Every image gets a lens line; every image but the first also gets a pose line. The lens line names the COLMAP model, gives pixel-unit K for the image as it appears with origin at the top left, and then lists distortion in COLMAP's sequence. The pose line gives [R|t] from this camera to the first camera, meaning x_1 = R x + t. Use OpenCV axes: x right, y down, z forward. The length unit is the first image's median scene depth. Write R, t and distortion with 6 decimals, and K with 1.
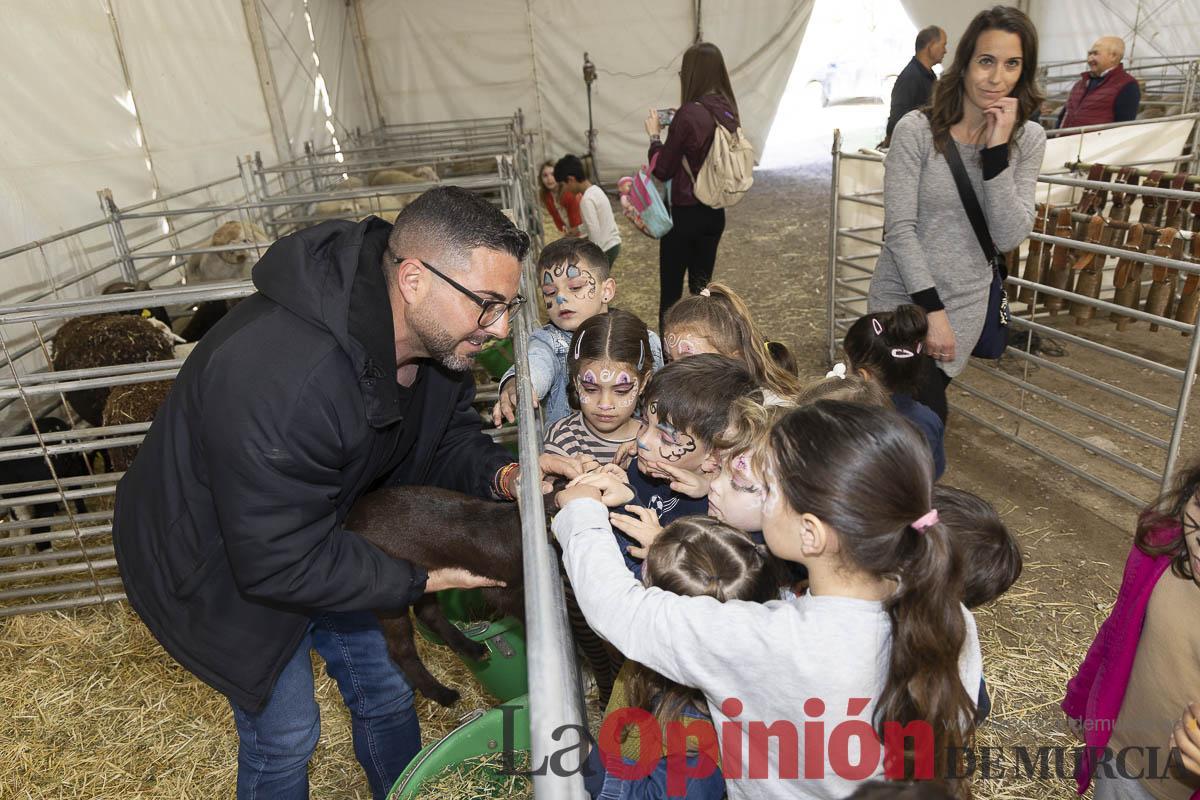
lens RADIAL K [[804.5, 0, 614.5], [0, 804.5, 400.4], [0, 0, 1]] dist [0.007768, -0.001872]
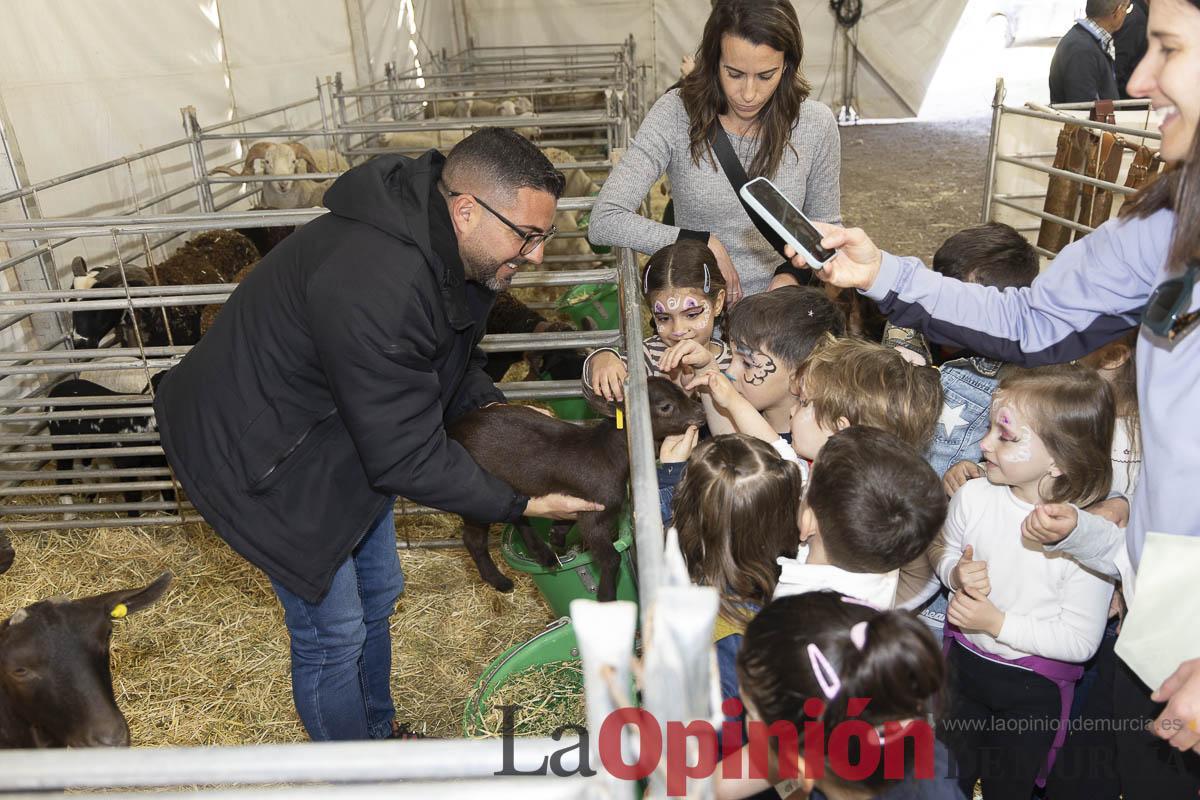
lens RADIAL K [[1182.4, 0, 597.3], [0, 1182.4, 451.7], [0, 0, 1]] dist [0.002092, -0.002452]
pose [[0.991854, 0.079407, -0.099603, 0.005585], [-0.079110, 0.996842, 0.006927, 0.078338], [0.099838, 0.001009, 0.995003, -0.273897]]
